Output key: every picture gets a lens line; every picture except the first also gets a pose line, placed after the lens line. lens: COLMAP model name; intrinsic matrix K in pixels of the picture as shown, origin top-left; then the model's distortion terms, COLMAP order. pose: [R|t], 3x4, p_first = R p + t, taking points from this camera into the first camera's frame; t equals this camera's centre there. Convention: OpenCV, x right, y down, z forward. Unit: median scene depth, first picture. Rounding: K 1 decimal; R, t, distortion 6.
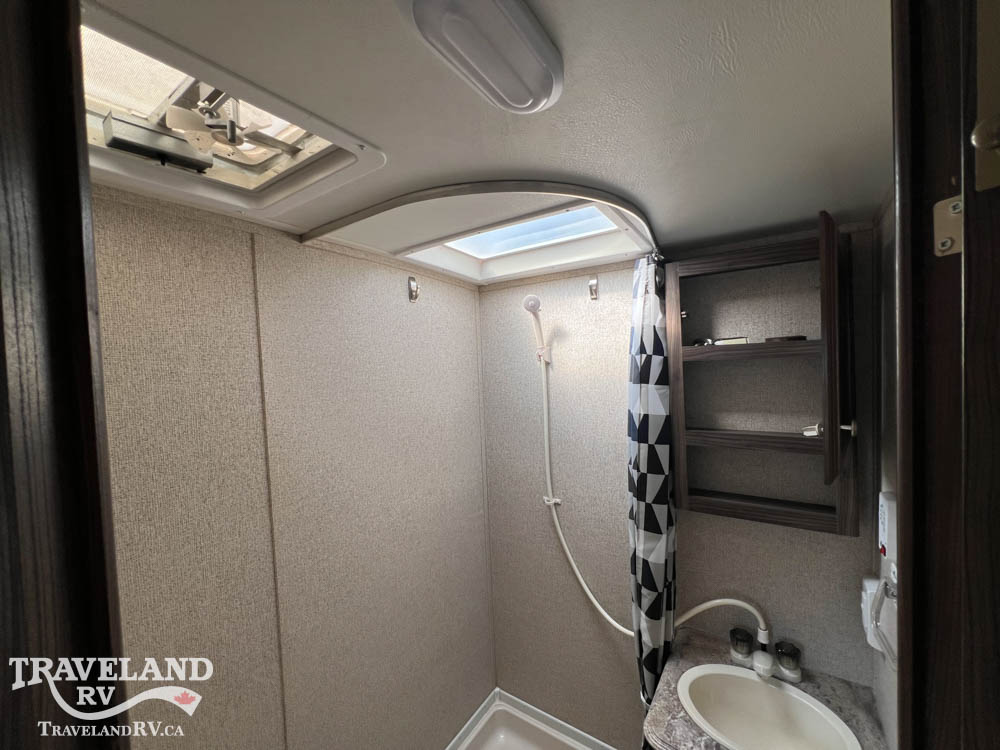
lens RADIAL K [[401.8, 0, 495.7], [0, 401.8, 374.5], [0, 0, 1]] dist [-0.002606, 0.000580]
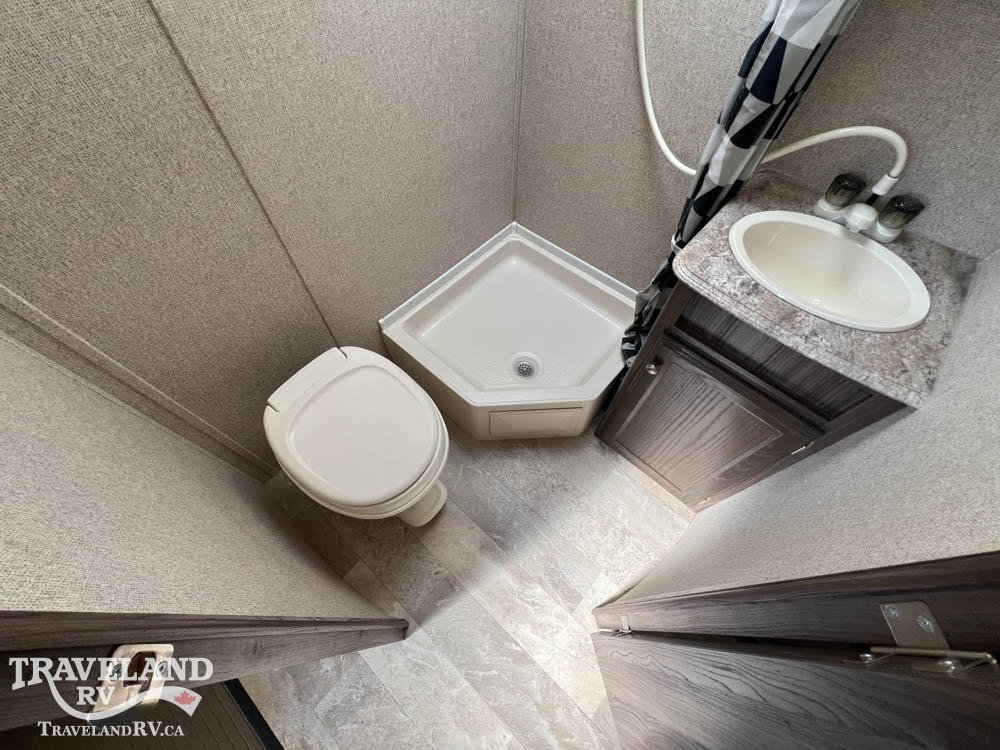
lens RADIAL K [[401.8, 0, 496.0], [0, 401.8, 376.5], [0, 0, 1]] dist [-0.002606, 0.000580]
pose [[0.991586, 0.128397, -0.016489, 0.034150], [-0.056937, 0.546973, 0.835212, 0.267681], [0.116257, -0.827245, 0.549681, 0.233153]]
